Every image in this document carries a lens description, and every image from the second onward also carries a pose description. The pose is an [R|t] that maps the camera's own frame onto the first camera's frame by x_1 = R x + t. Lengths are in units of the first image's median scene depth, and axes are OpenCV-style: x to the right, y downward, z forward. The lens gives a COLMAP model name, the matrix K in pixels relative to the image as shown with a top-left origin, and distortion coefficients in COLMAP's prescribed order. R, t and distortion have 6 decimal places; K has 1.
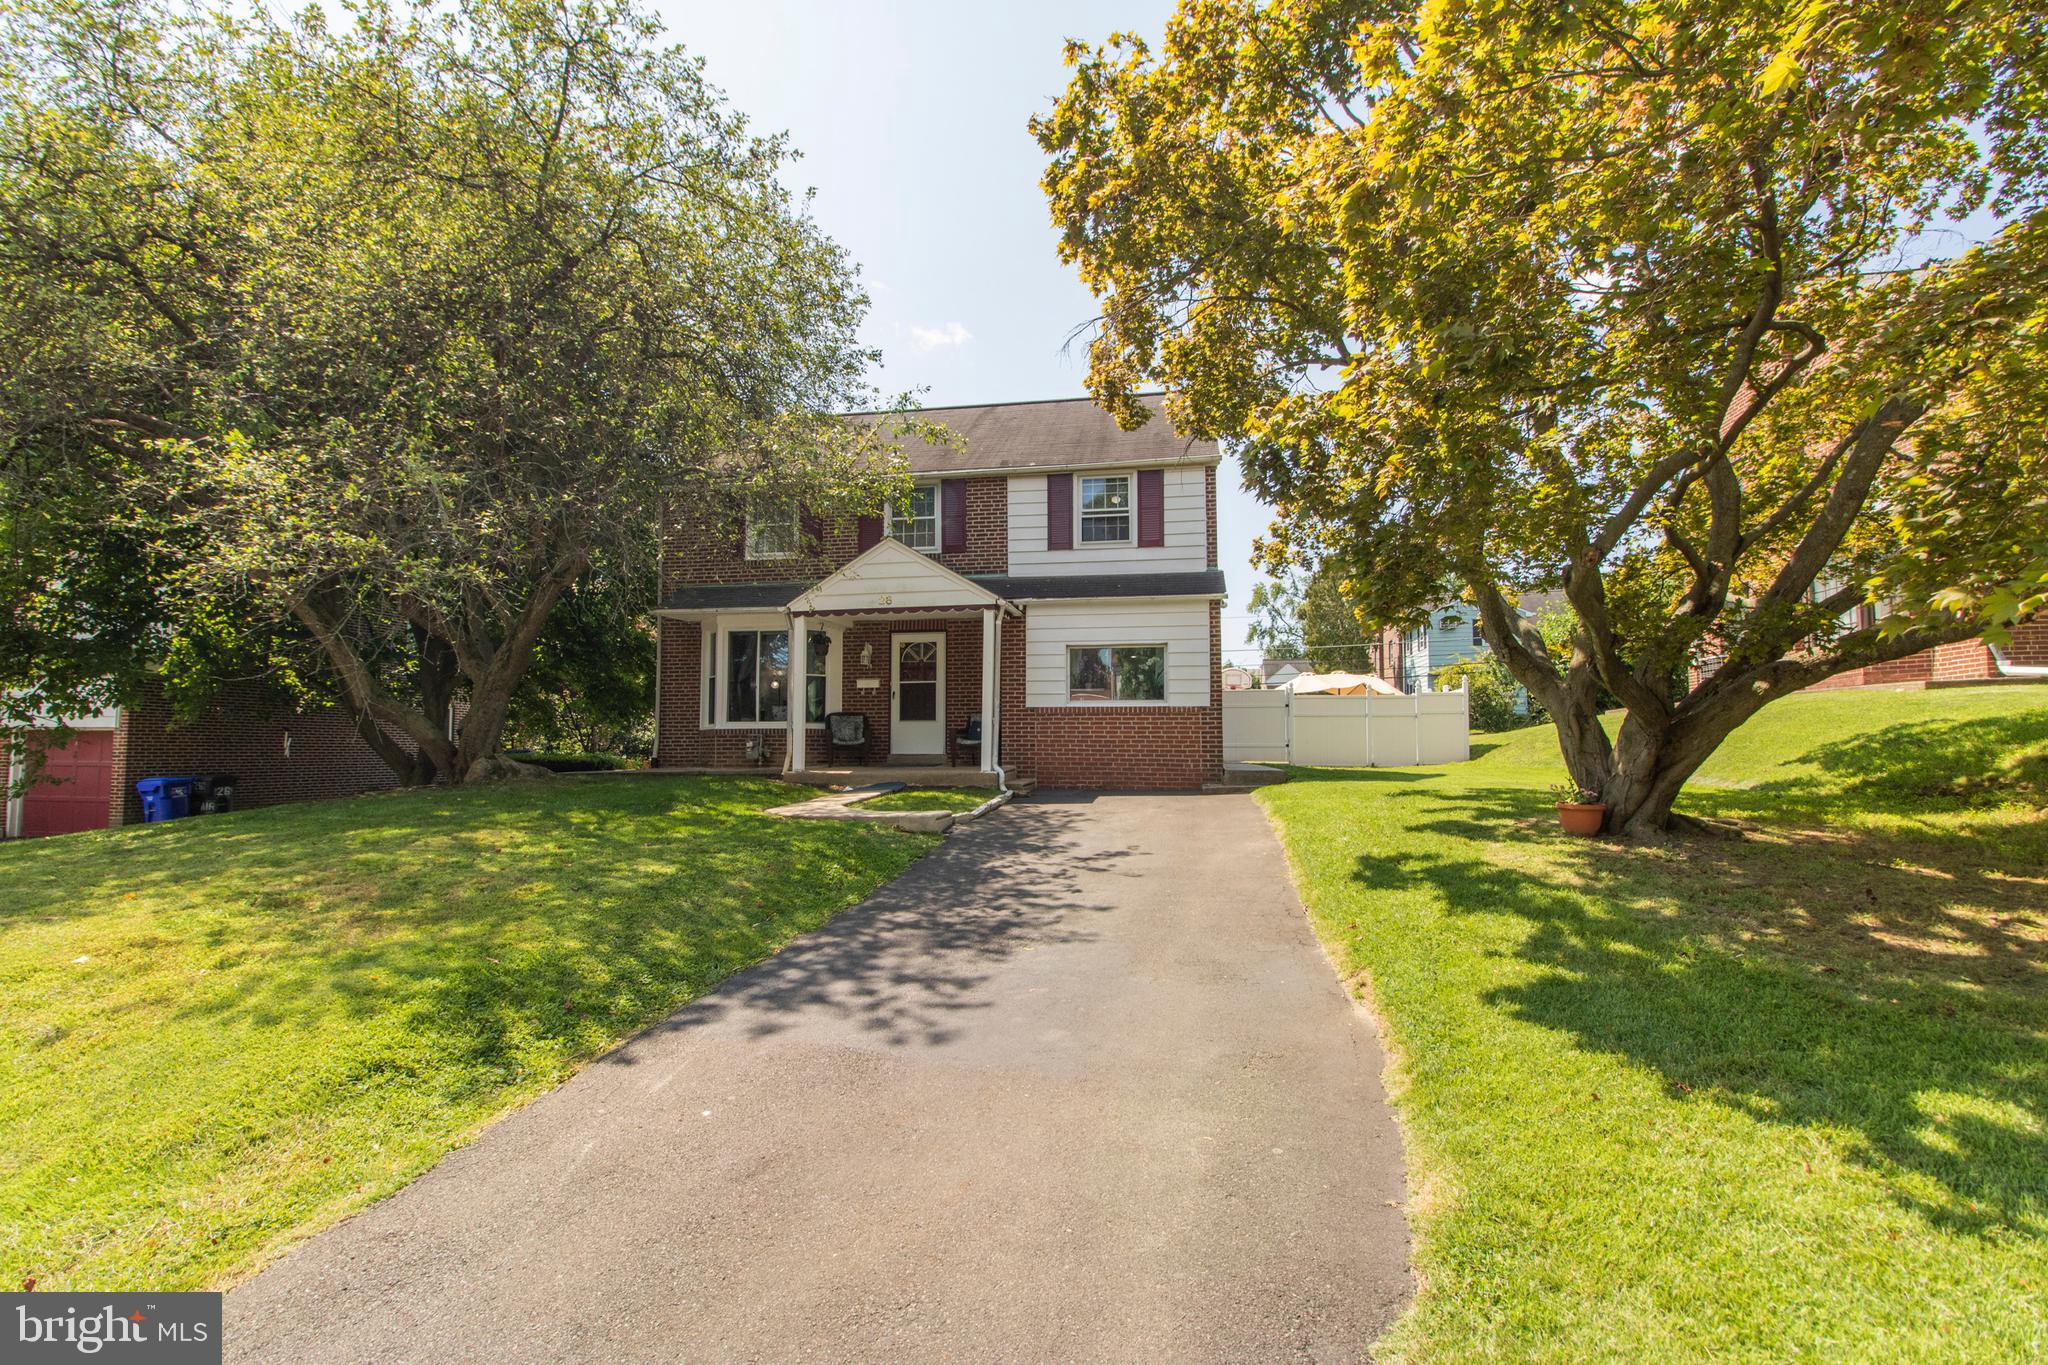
lens RADIAL K [[939.0, 0, 1016.8], [0, 939.0, 696.9], [0, 0, 1]] dist [0.000521, 0.000094]
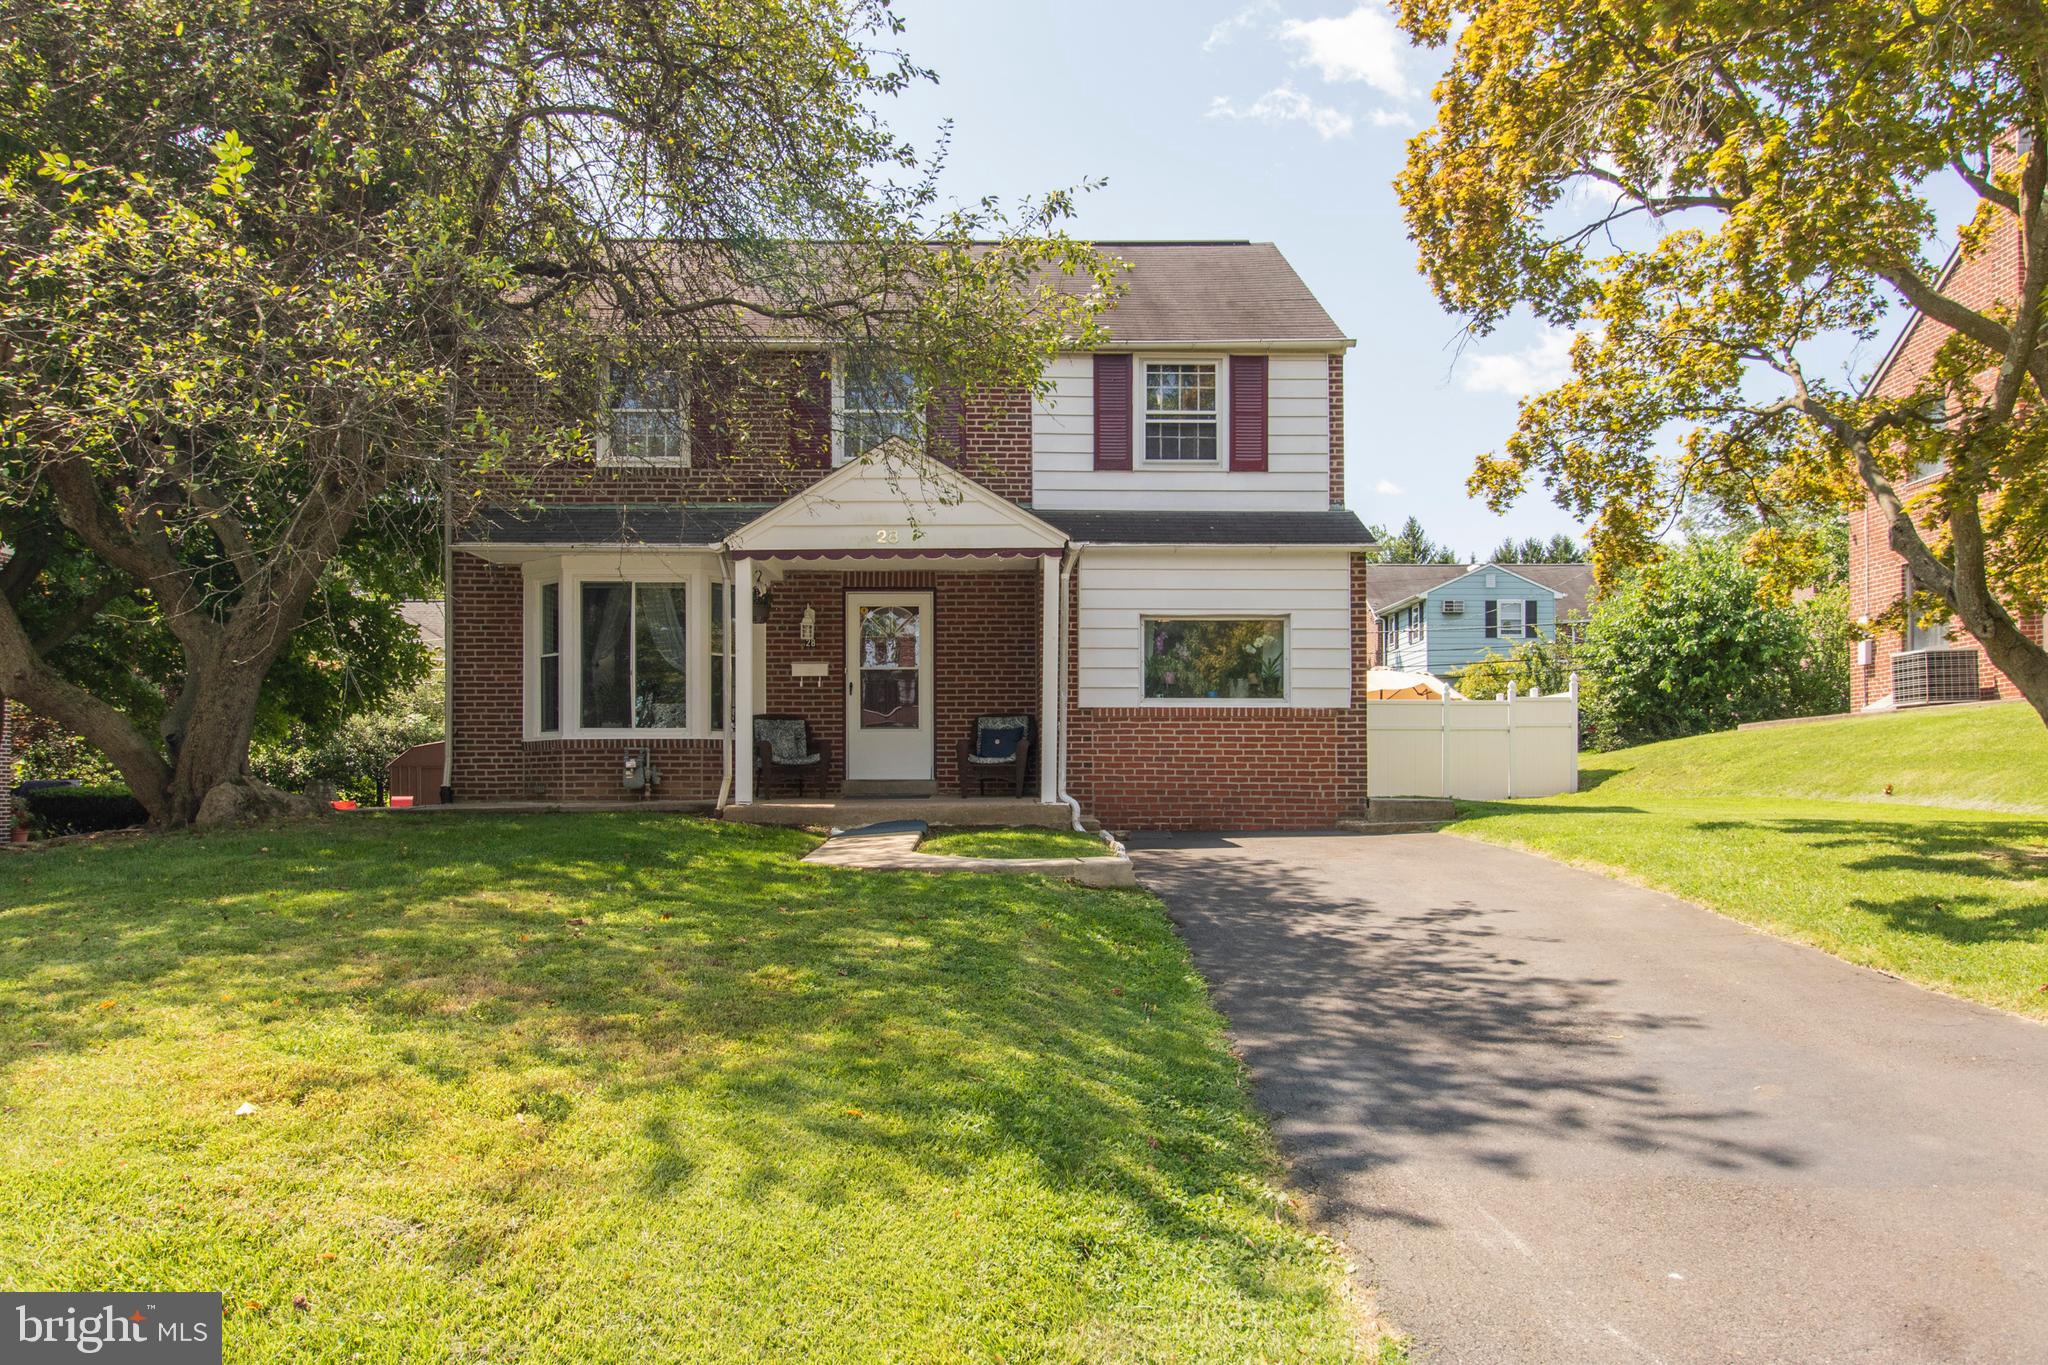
lens RADIAL K [[1406.1, 0, 1017.0], [0, 1406.1, 778.2], [0, 0, 1]] dist [-0.005157, -0.000457]
pose [[0.980443, -0.000519, 0.196804, -0.214075], [-0.009054, 0.998819, 0.047739, 0.012890], [-0.196596, -0.048587, 0.979280, 0.035105]]
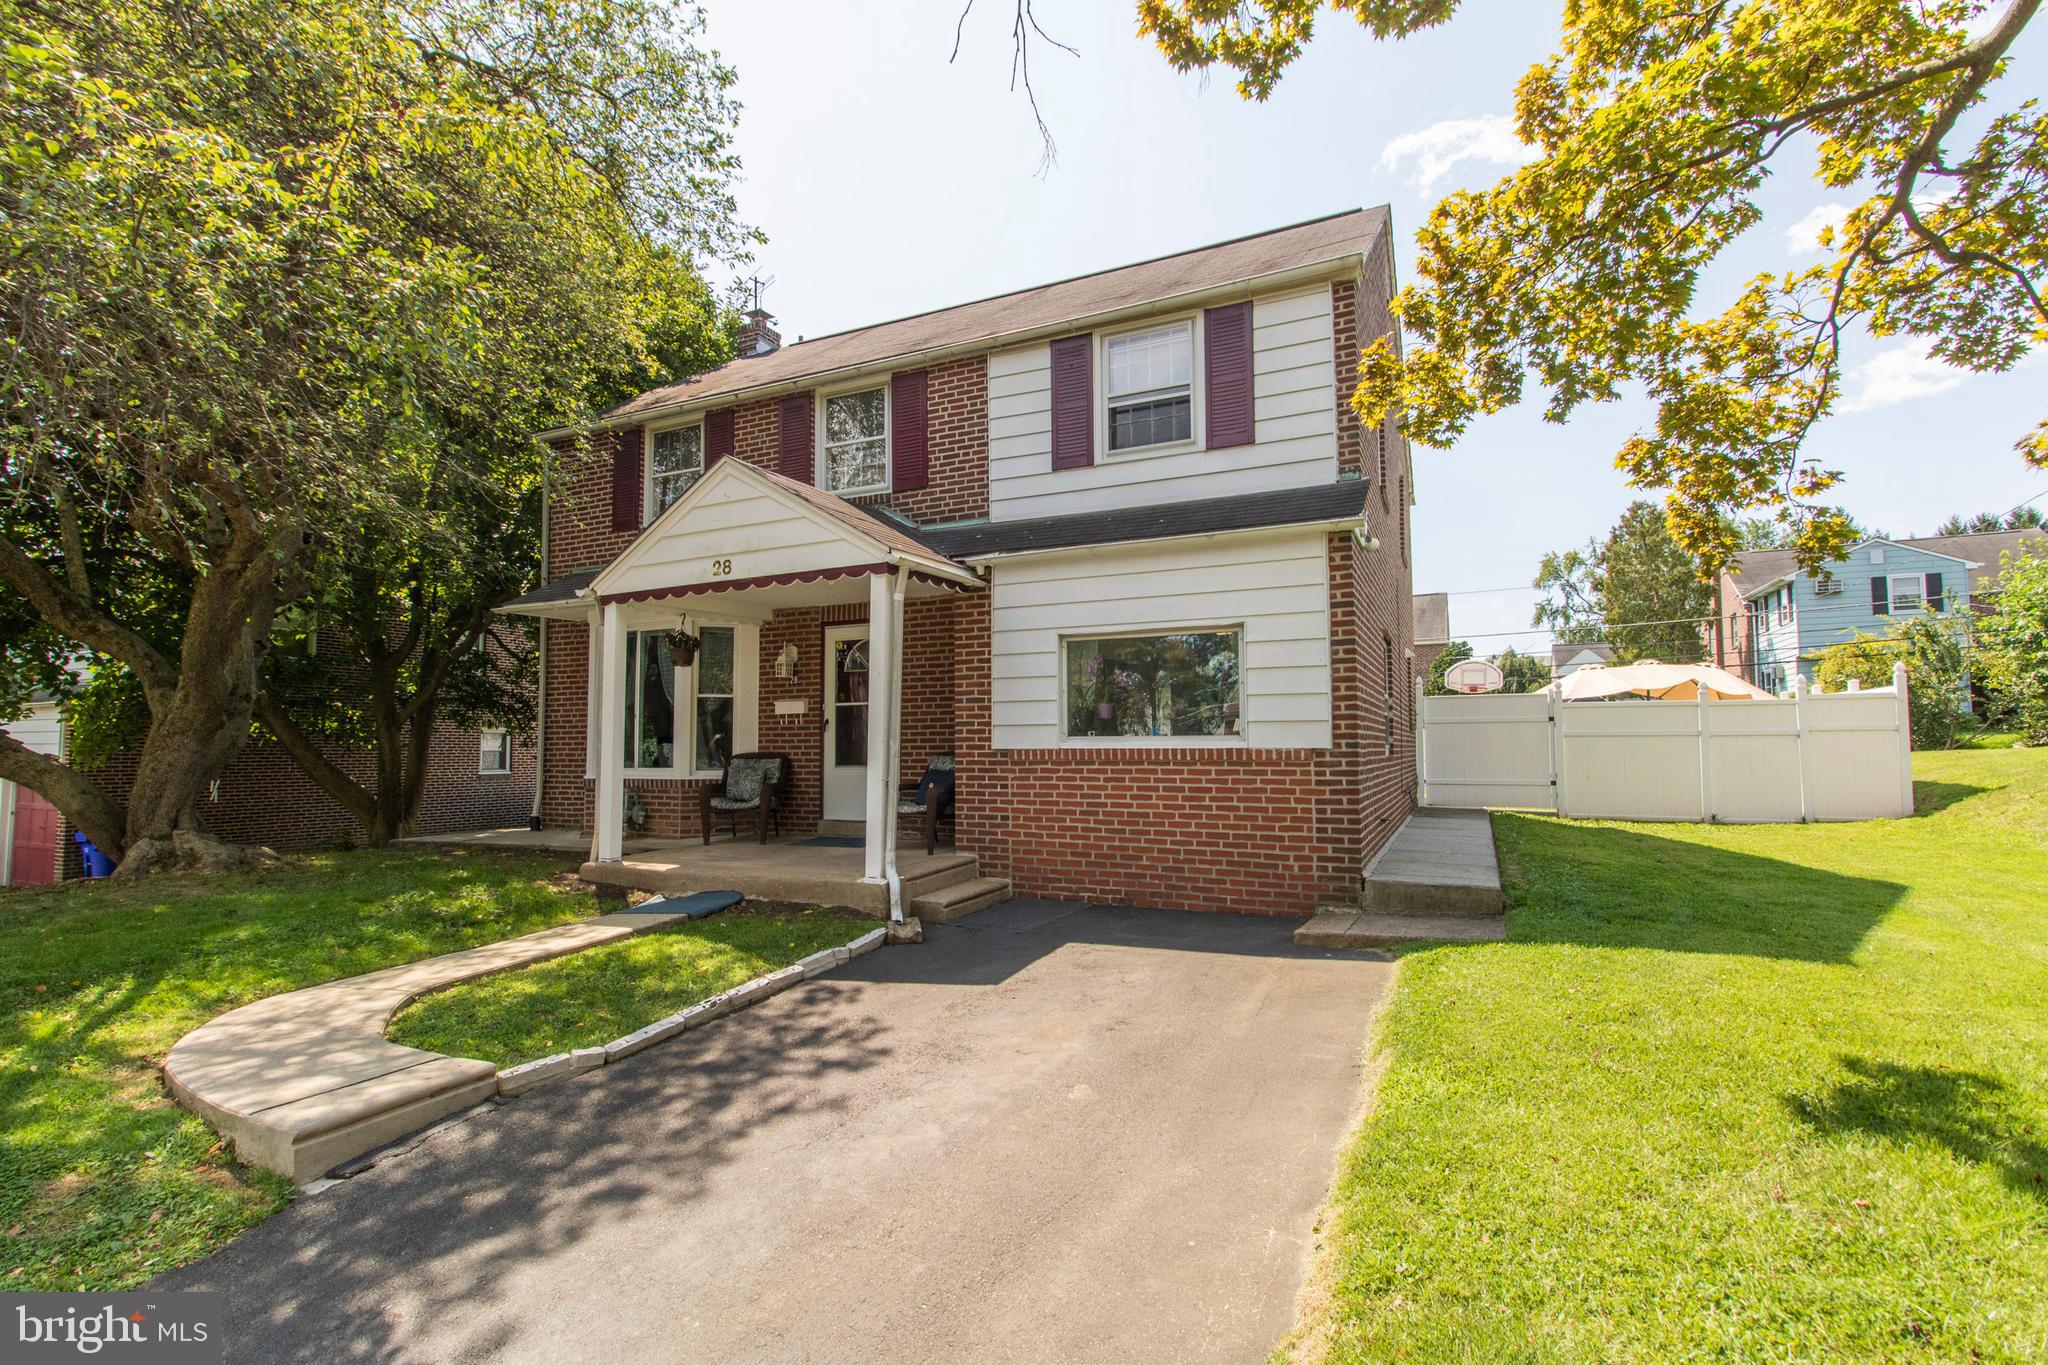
lens RADIAL K [[945.2, 0, 1018.5], [0, 945.2, 689.1], [0, 0, 1]] dist [-0.000595, 0.000009]
pose [[0.964304, -0.021827, -0.263898, 0.162981], [0.020265, 0.999757, -0.008640, -0.018329], [0.264022, 0.002984, 0.964512, 0.437198]]
